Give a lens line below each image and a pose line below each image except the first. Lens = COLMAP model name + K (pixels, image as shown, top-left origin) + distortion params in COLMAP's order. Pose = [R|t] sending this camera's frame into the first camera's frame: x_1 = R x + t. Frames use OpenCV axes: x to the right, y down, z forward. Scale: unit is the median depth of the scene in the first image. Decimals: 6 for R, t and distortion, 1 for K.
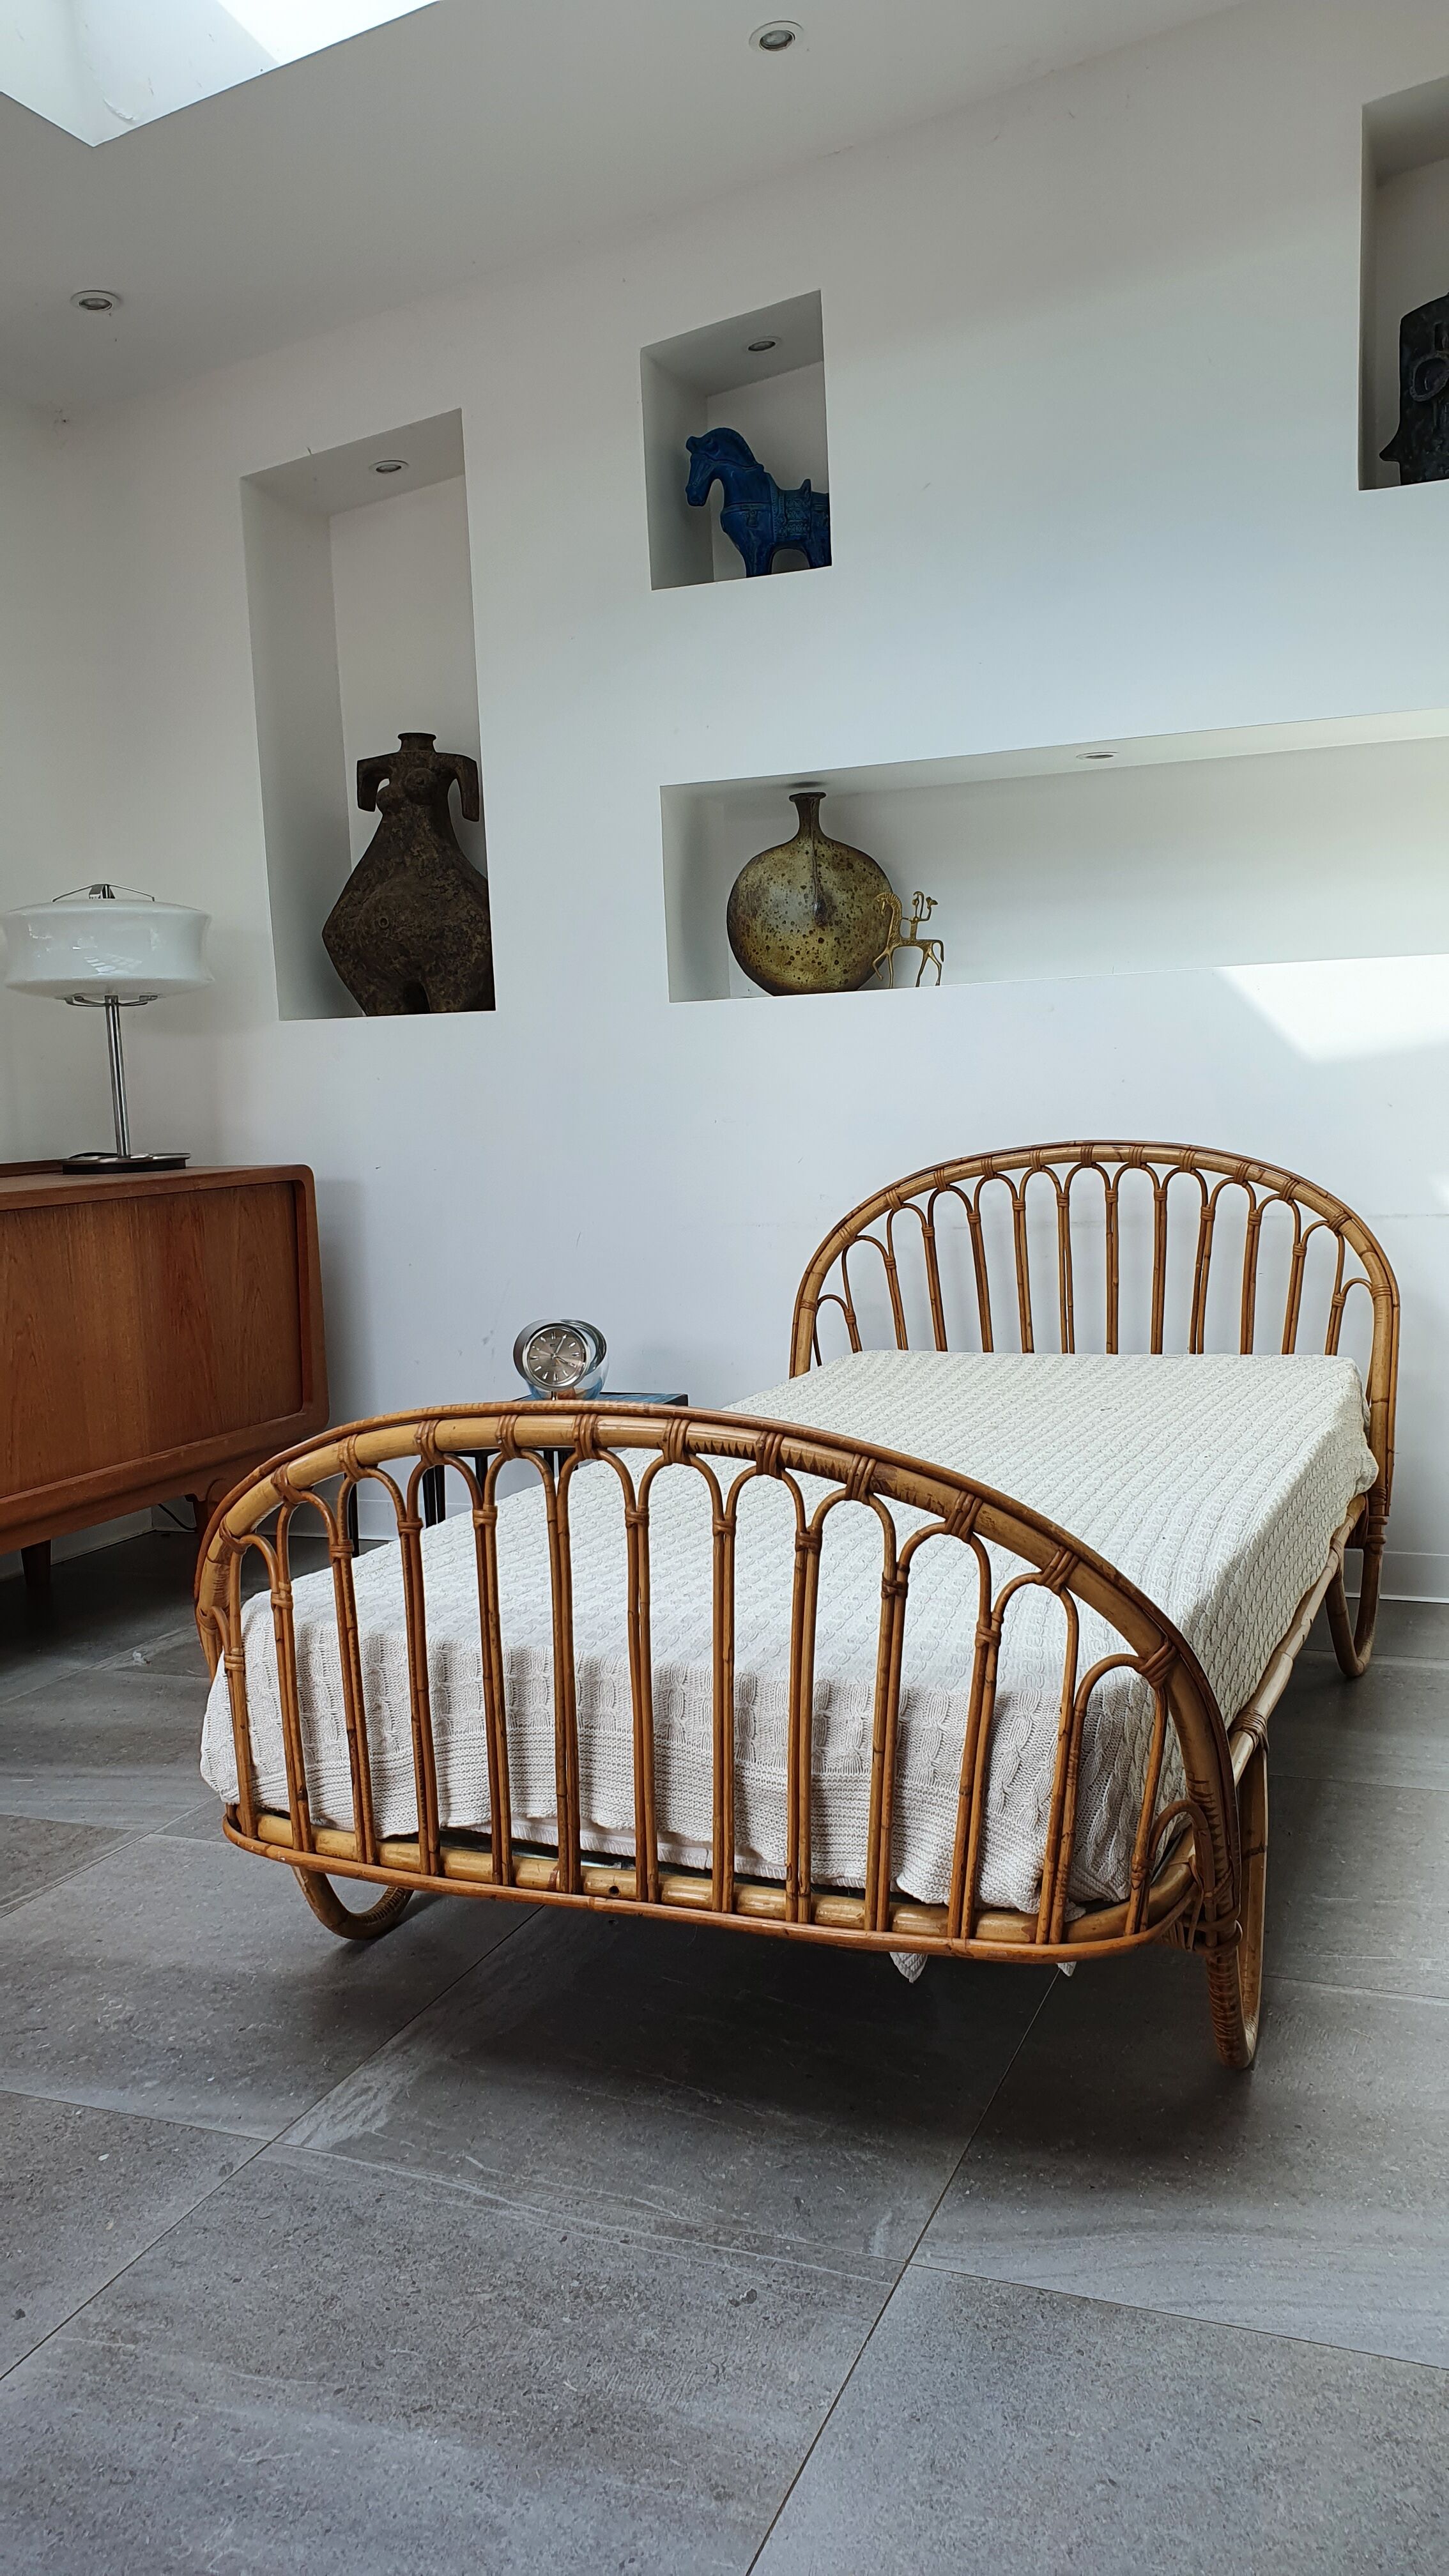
lens RADIAL K [[2015.3, 0, 706.1], [0, 2015.3, 1335.0], [0, 0, 1]] dist [0.075442, -0.093689]
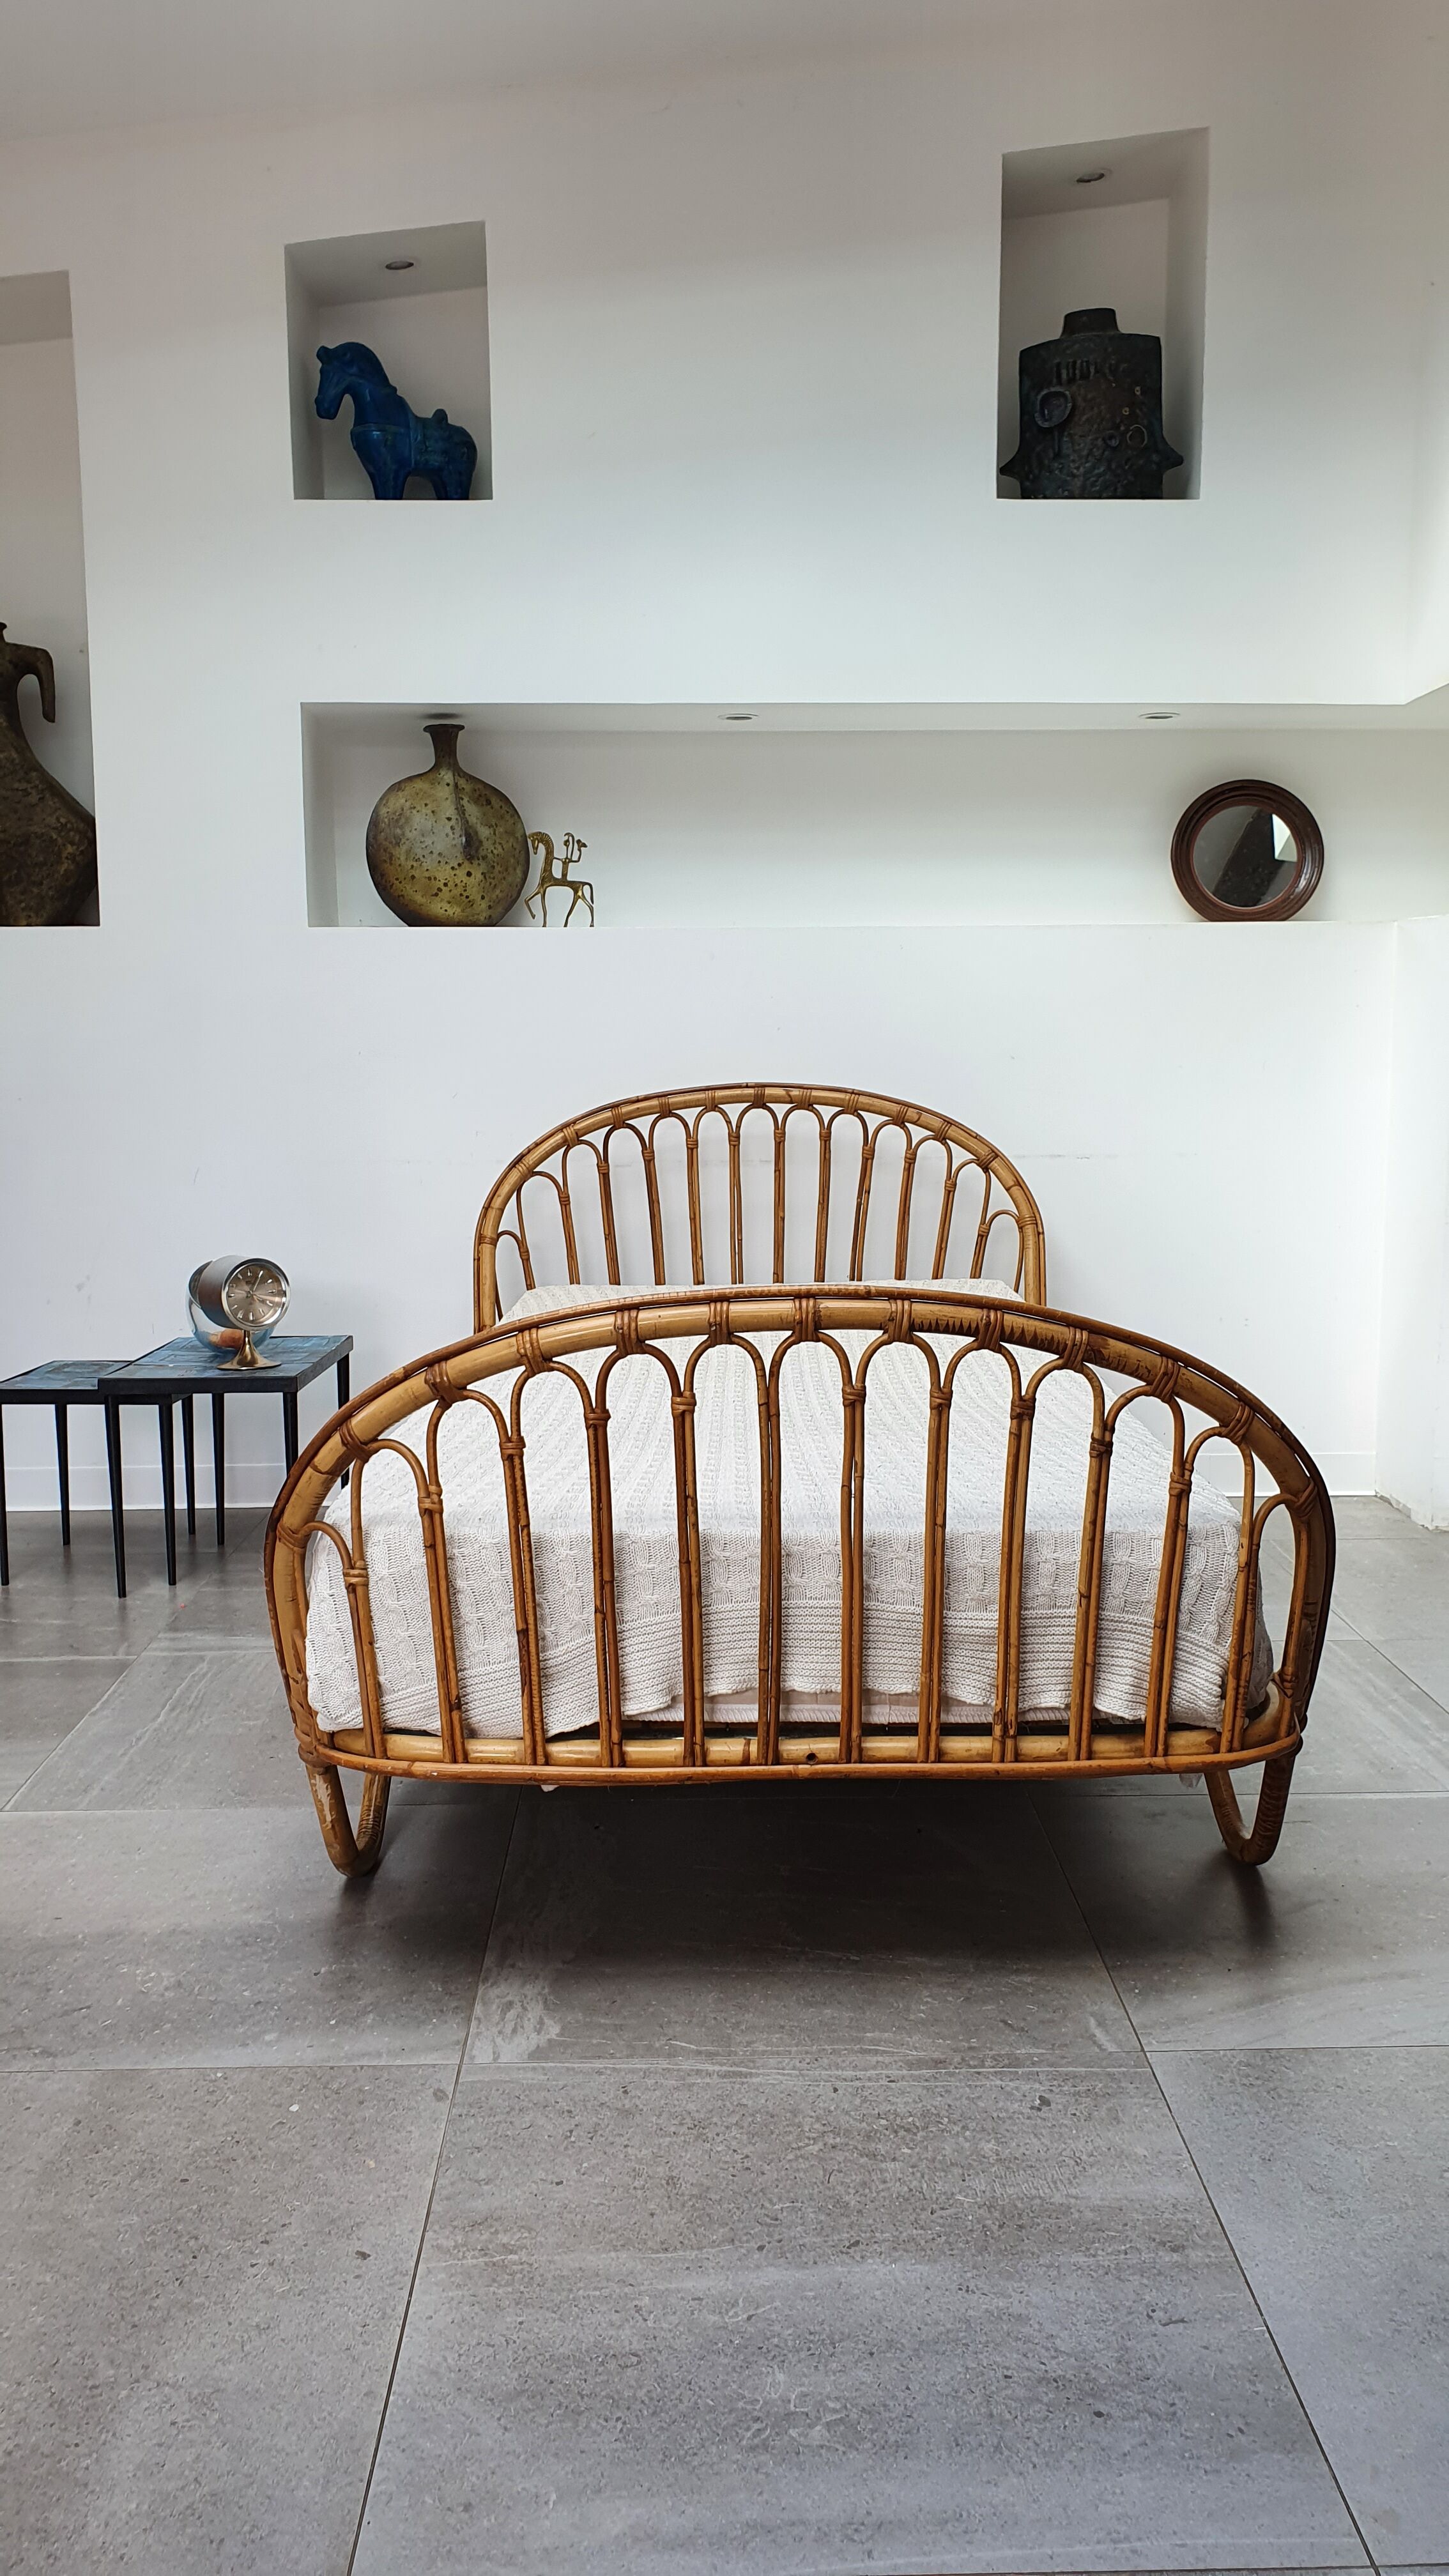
lens RADIAL K [[2015.3, 0, 746.5], [0, 2015.3, 1339.2], [0, 0, 1]] dist [0.075442, -0.093689]
pose [[0.912210, -0.024664, 0.408980, -0.253245], [0.019956, 0.999676, 0.015776, 0.021660], [-0.409236, -0.006229, 0.912407, 0.035832]]
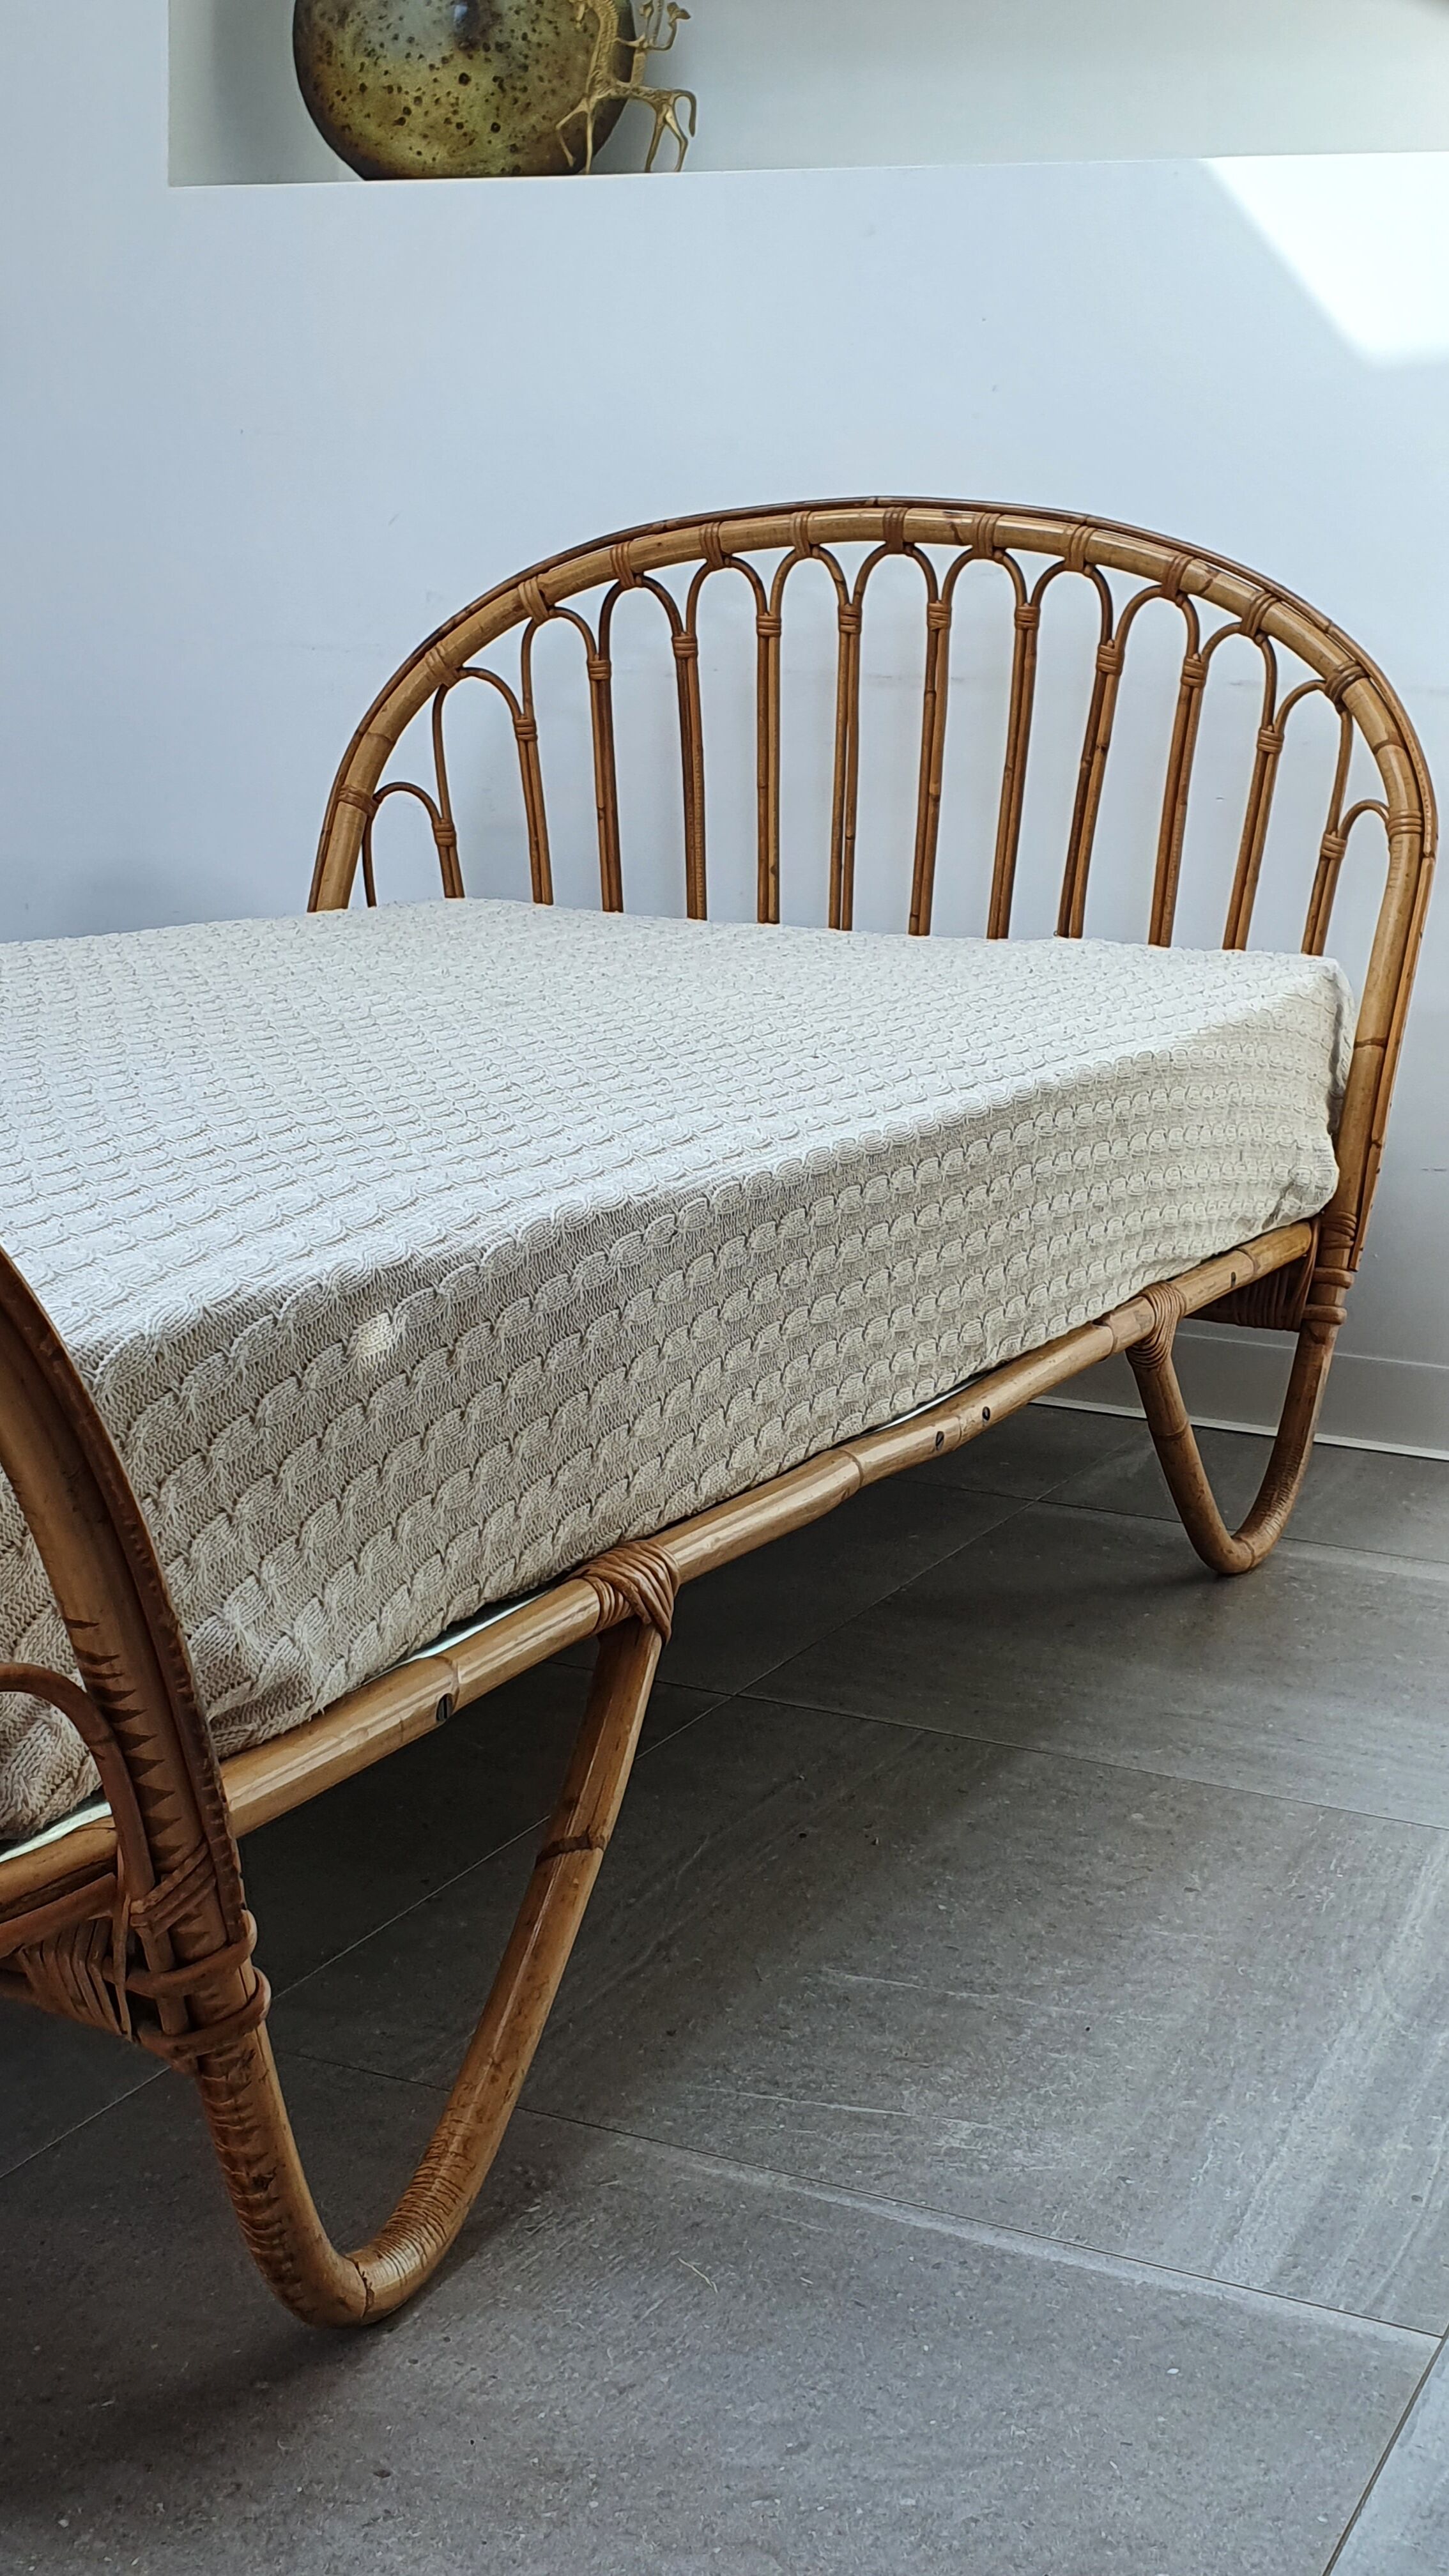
lens RADIAL K [[3204.7, 0, 738.9], [0, 3204.7, 1302.9], [0, 0, 1]] dist [0.108322, 0.000000]
pose [[0.995764, 0.087601, -0.027912, 0.188944], [-0.085532, 0.993994, 0.068262, 0.051274], [0.033724, -0.065585, 0.997277, 0.186301]]
